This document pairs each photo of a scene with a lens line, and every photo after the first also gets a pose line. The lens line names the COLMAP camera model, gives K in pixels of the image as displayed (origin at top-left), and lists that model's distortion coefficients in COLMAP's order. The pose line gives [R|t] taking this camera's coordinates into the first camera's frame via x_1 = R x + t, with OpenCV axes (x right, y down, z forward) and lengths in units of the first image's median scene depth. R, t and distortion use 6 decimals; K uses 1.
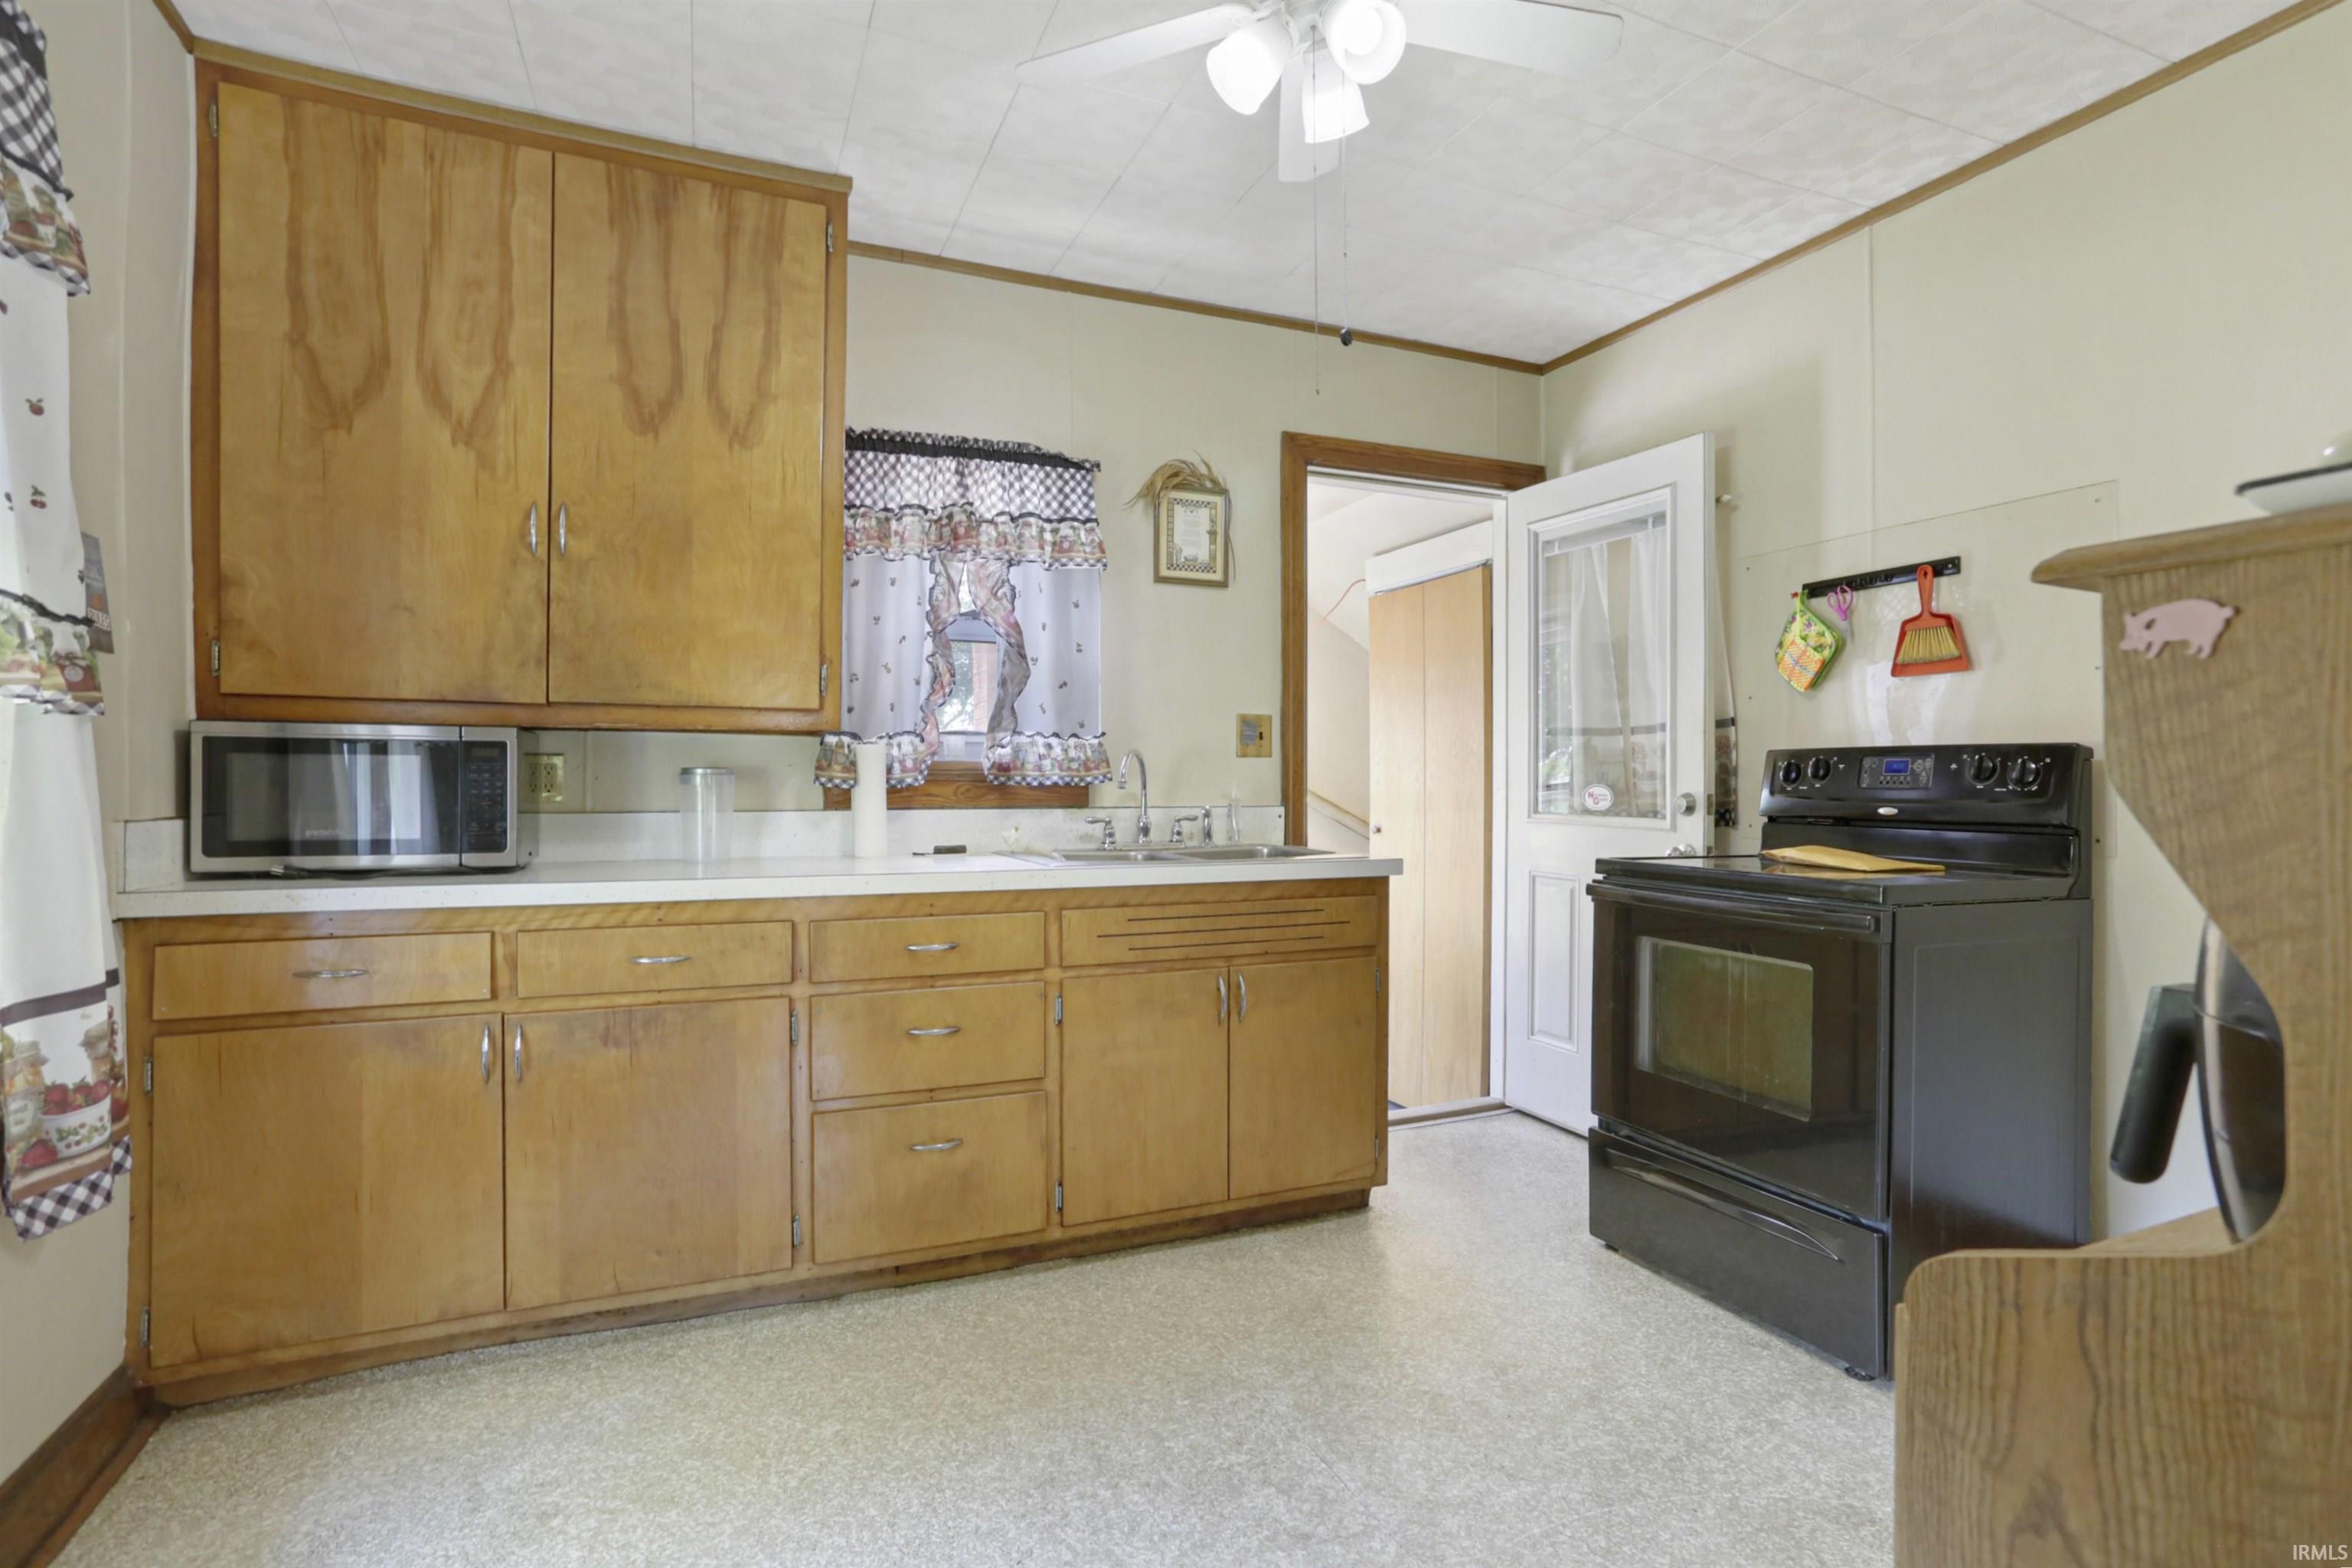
lens RADIAL K [[1125.8, 0, 1172.2], [0, 1125.8, 800.3], [0, 0, 1]] dist [-0.056416, 0.013243]
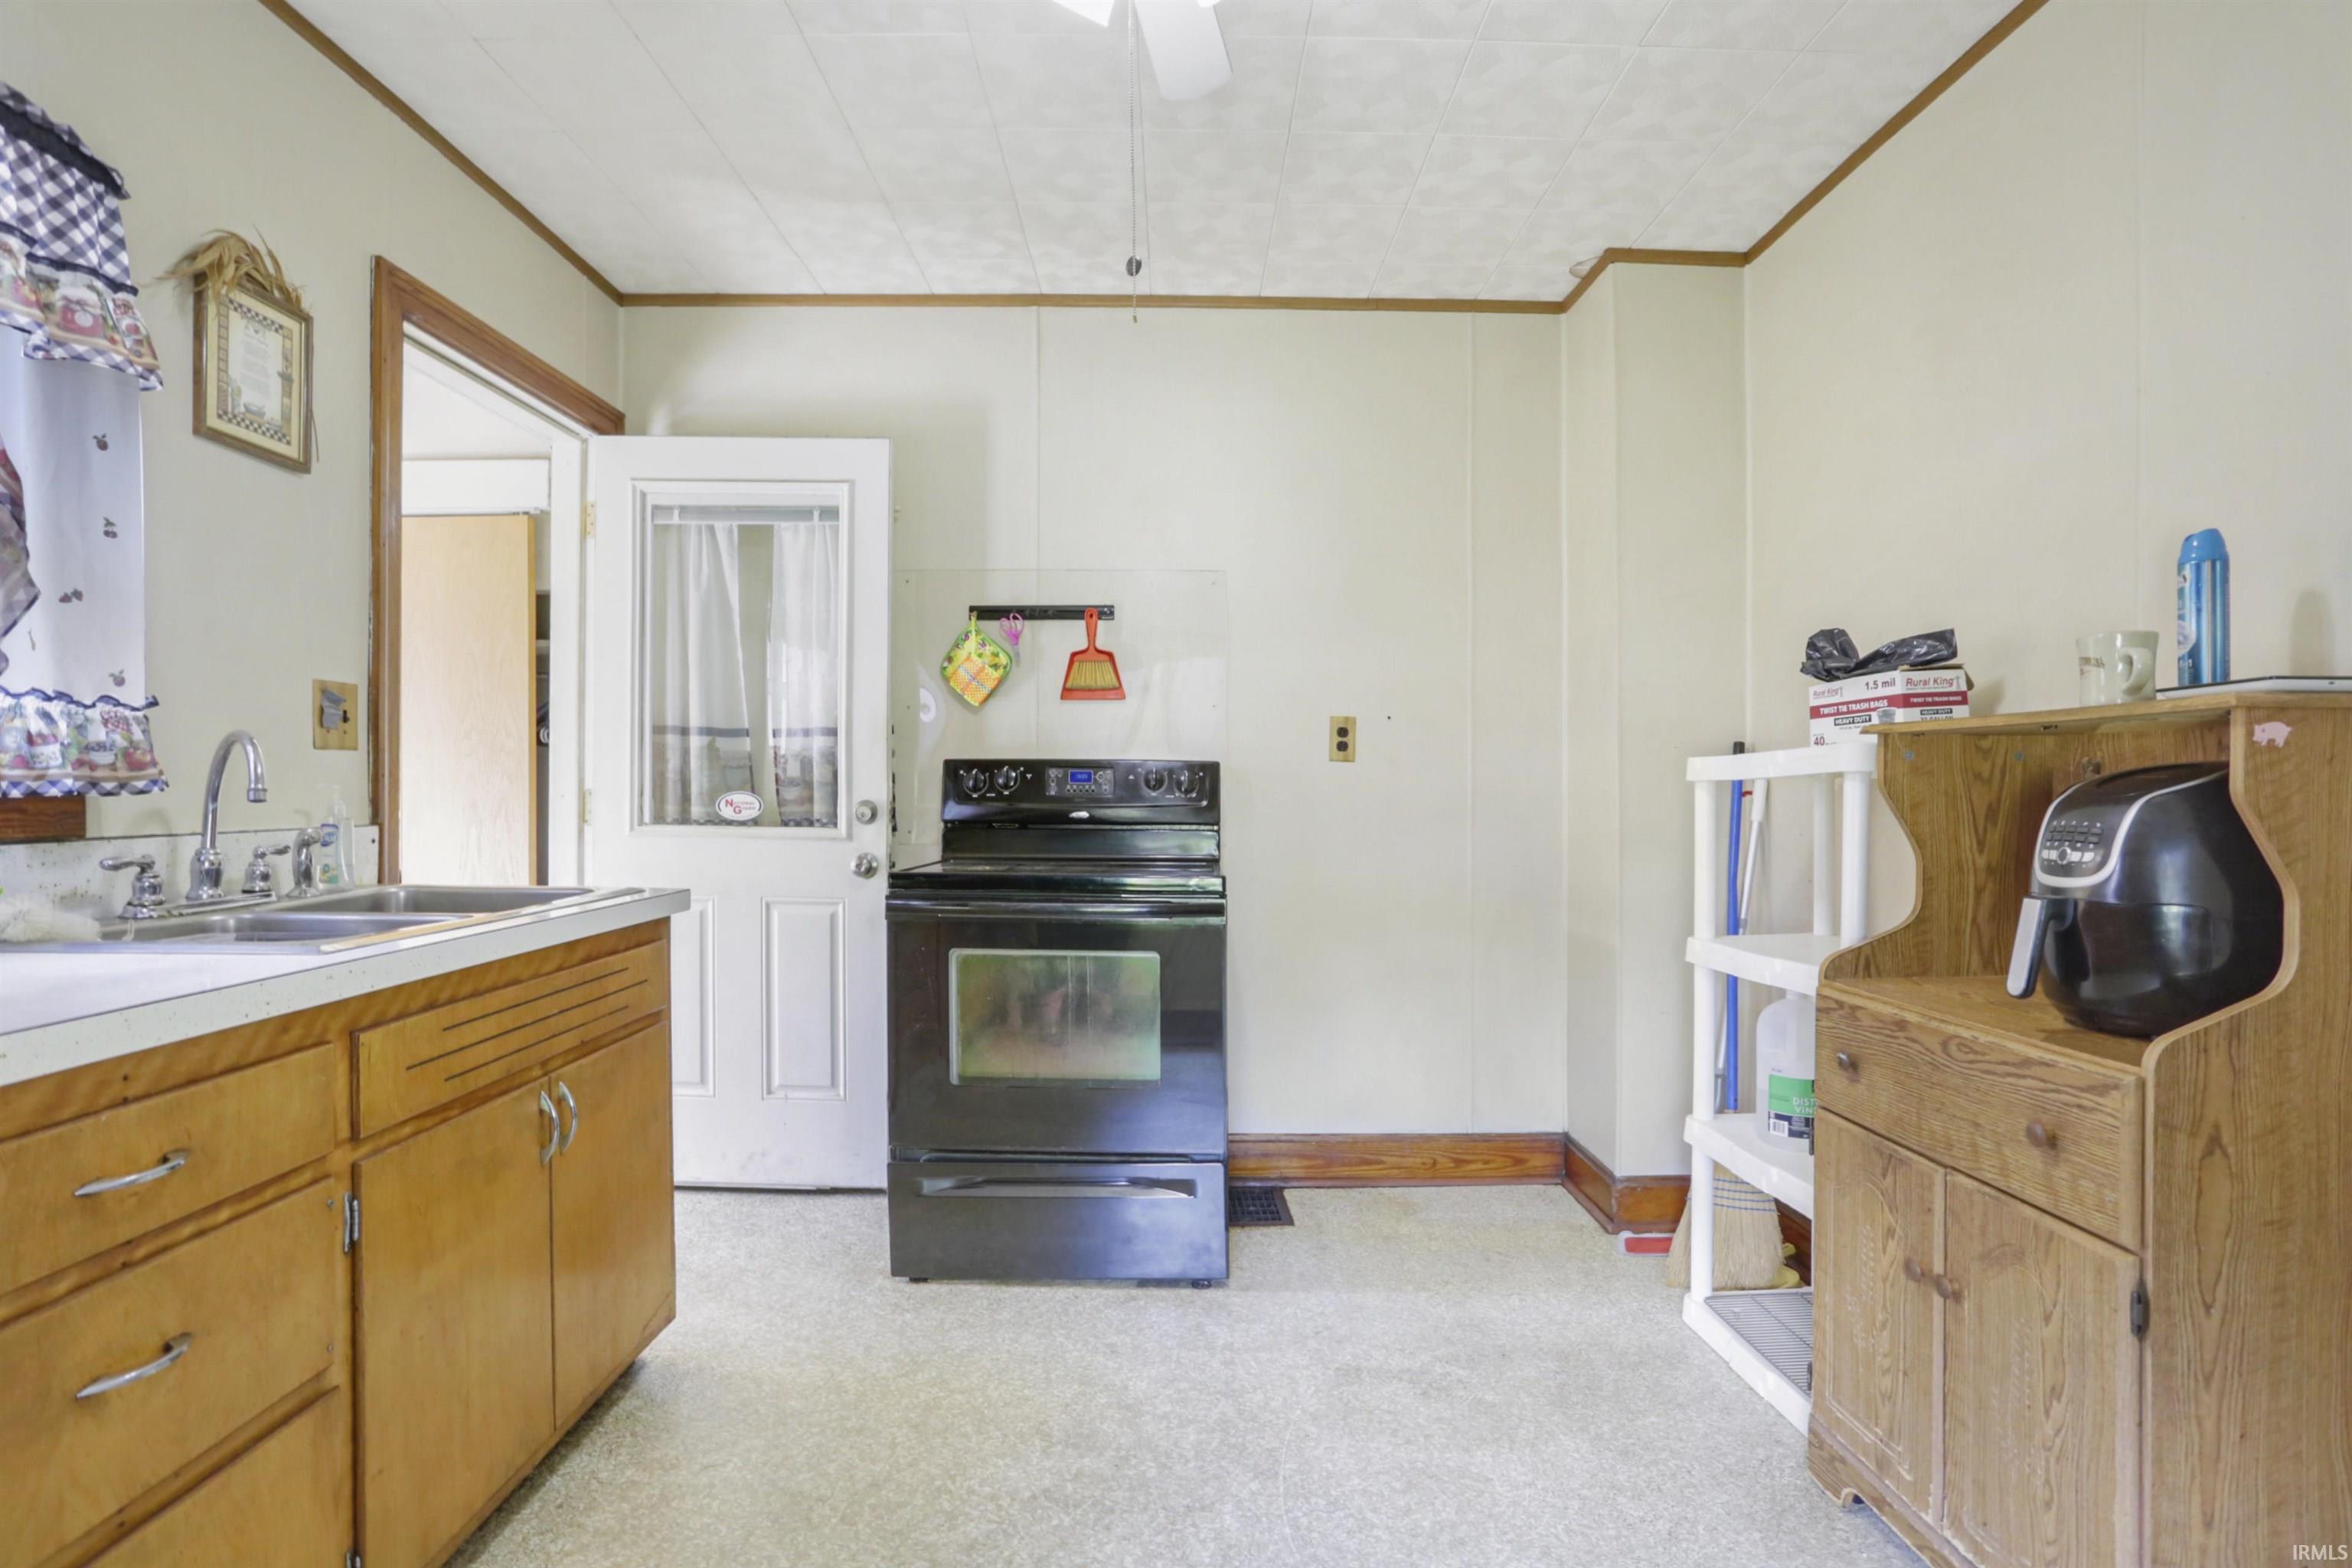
lens RADIAL K [[1125.8, 0, 1189.1], [0, 1125.8, 788.4], [0, 0, 1]] dist [-0.056416, 0.013243]
pose [[0.392040, -0.000122, 0.919948, -0.338766], [0.013051, 0.999900, -0.005429, -0.007896], [-0.919856, 0.014135, 0.392002, 0.356114]]
